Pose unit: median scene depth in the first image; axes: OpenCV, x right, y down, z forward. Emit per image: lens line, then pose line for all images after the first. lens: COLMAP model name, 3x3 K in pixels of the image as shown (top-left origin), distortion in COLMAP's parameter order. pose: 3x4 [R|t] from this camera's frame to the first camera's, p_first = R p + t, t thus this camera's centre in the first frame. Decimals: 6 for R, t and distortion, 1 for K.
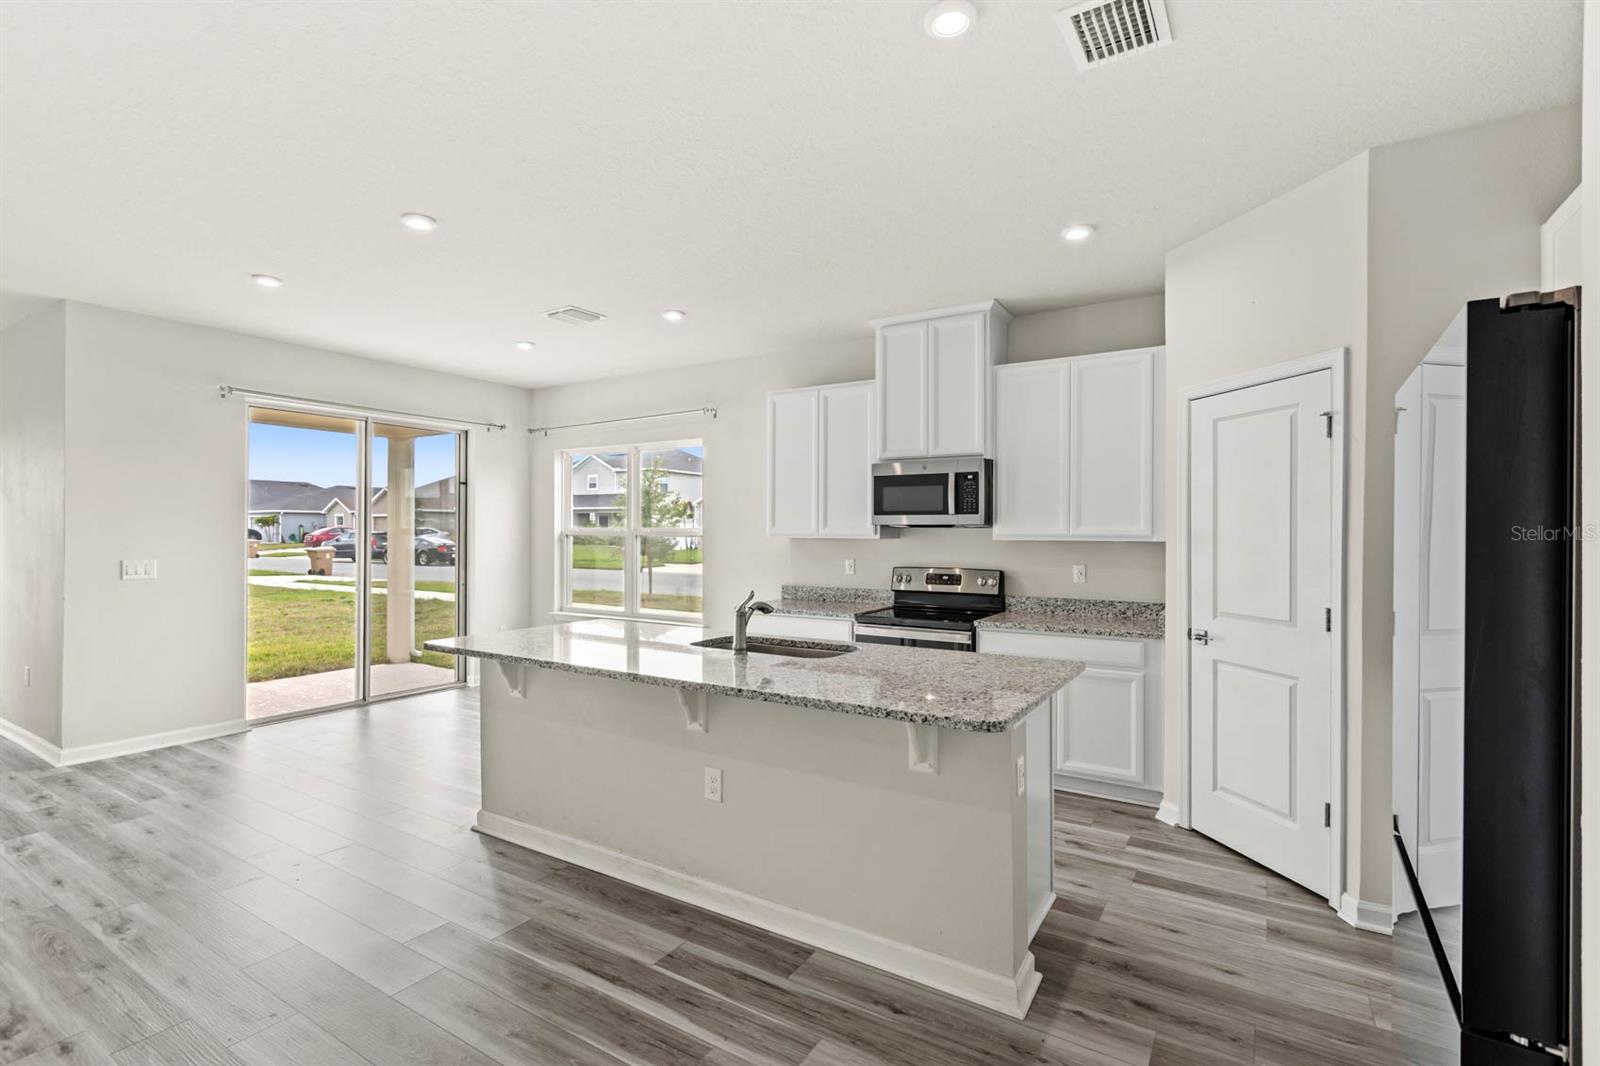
lens RADIAL K [[720.2, 0, 771.7], [0, 720.2, 530.1], [0, 0, 1]] dist [0.004393, 0.000951]
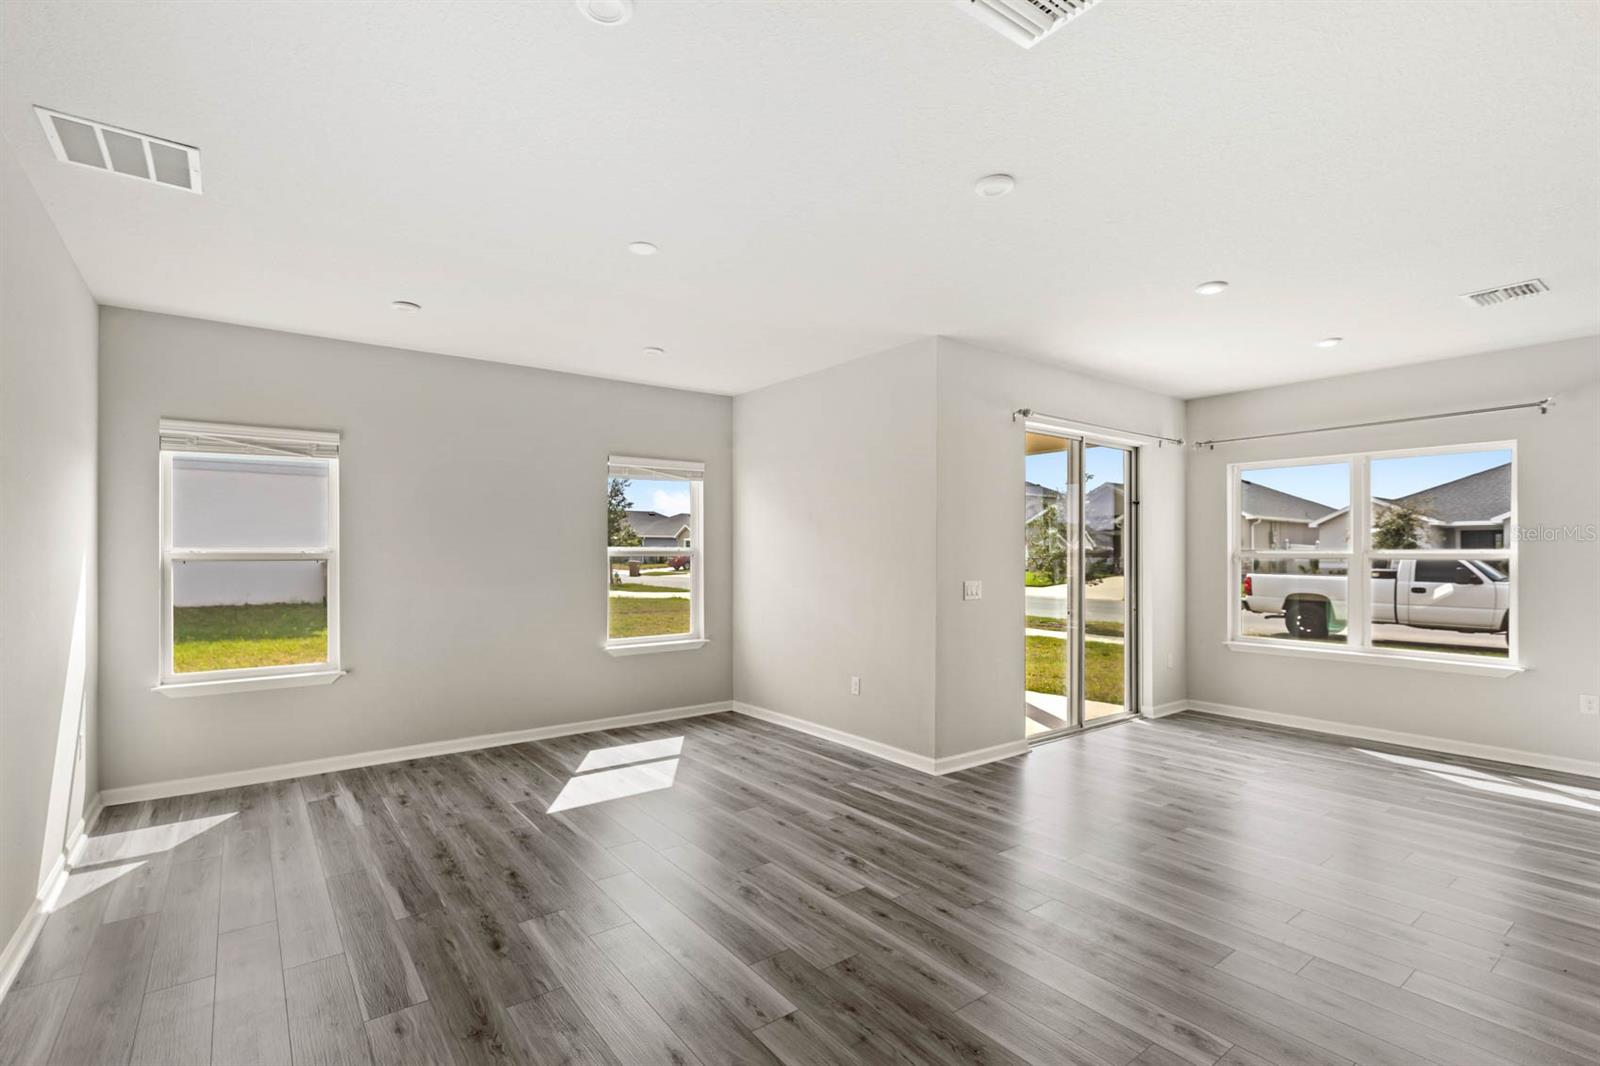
lens RADIAL K [[720.2, 0, 805.4], [0, 720.2, 548.0], [0, 0, 1]] dist [0.004393, 0.000951]
pose [[0.934760, -0.005862, -0.355231, -0.739026], [0.004114, 0.999975, -0.005677, -0.002916], [0.355255, 0.003845, 0.934761, -0.066859]]
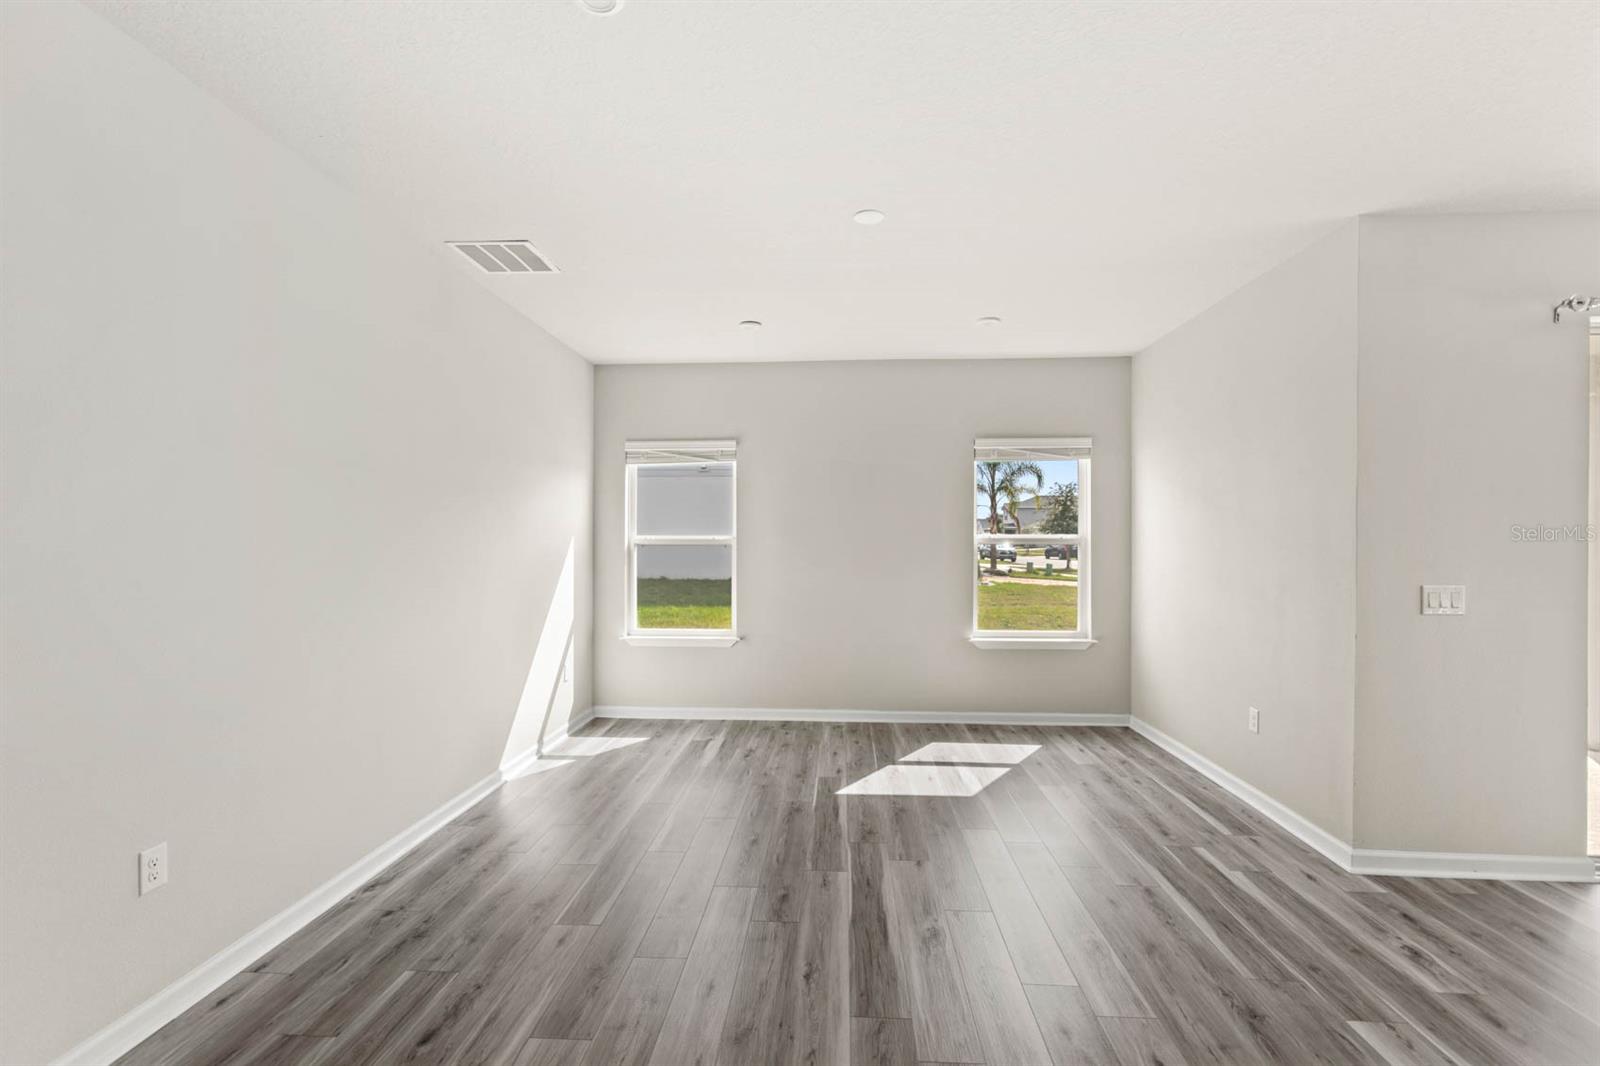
lens RADIAL K [[720.2, 0, 801.5], [0, 720.2, 533.9], [0, 0, 1]] dist [0.004393, 0.000951]
pose [[0.487036, -0.009784, -0.873327, -0.586317], [0.000694, 0.999941, -0.010815, -0.000139], [0.873382, 0.004661, 0.487014, 0.156925]]
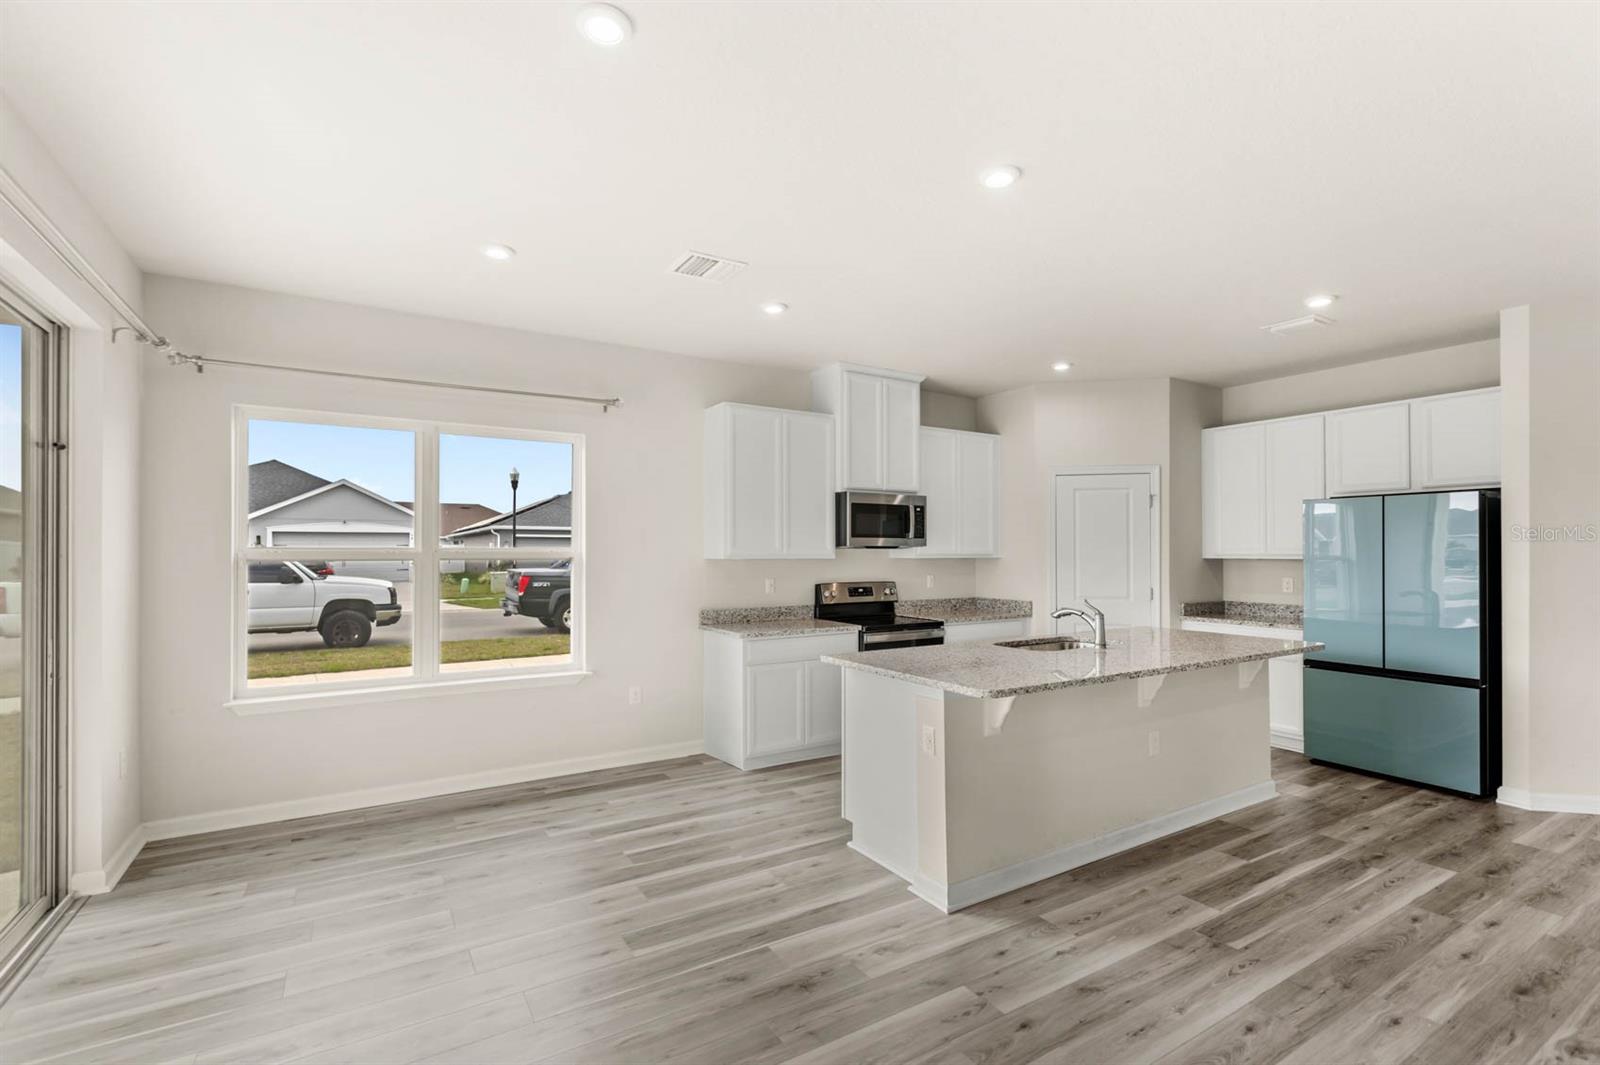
lens RADIAL K [[720.2, 0, 799.6], [0, 720.2, 541.1], [0, 0, 1]] dist [0.004393, 0.000951]
pose [[0.446467, 0.009677, 0.894748, -0.925906], [-0.001150, 0.999947, -0.010241, -0.003593], [-0.894799, 0.003544, 0.446454, 0.585109]]
